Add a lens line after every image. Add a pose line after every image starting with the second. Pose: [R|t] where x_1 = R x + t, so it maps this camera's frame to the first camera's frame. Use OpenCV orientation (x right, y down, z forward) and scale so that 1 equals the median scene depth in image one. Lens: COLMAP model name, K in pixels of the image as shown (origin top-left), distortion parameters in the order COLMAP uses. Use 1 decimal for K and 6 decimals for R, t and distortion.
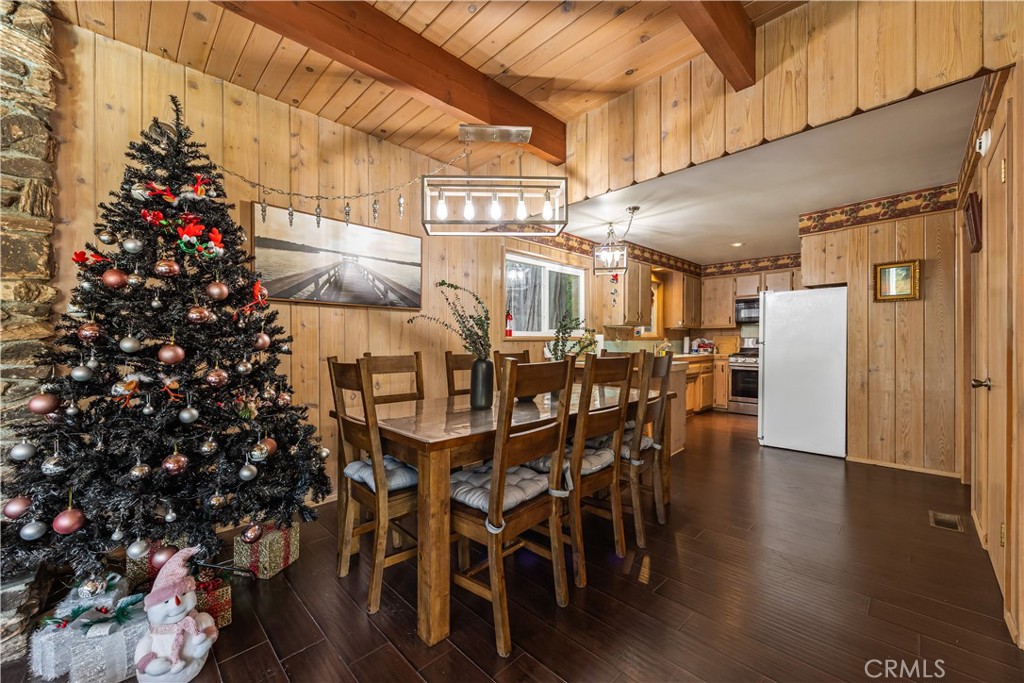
lens RADIAL K [[397.6, 0, 512.2], [0, 397.6, 350.5], [0, 0, 1]] dist [-0.001659, -0.000485]
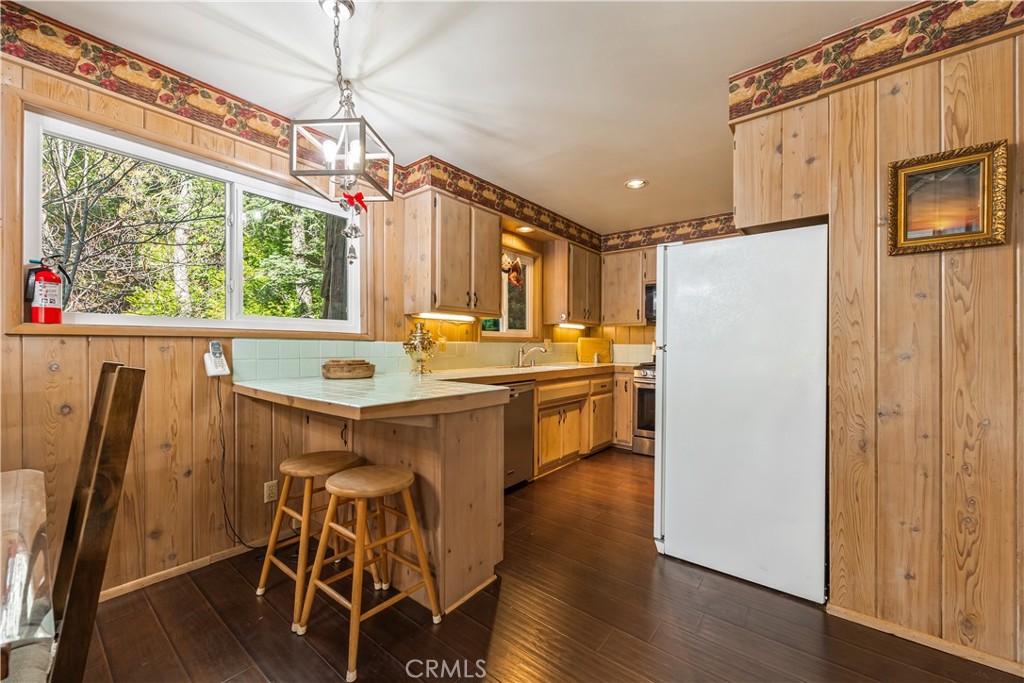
lens RADIAL K [[397.6, 0, 515.7], [0, 397.6, 347.8], [0, 0, 1]] dist [-0.001659, -0.000485]
pose [[0.992657, 0.010249, 0.120527, 0.428483], [-0.008273, 0.999823, -0.016891, -0.010353], [-0.120679, 0.015770, 0.992566, 0.583065]]
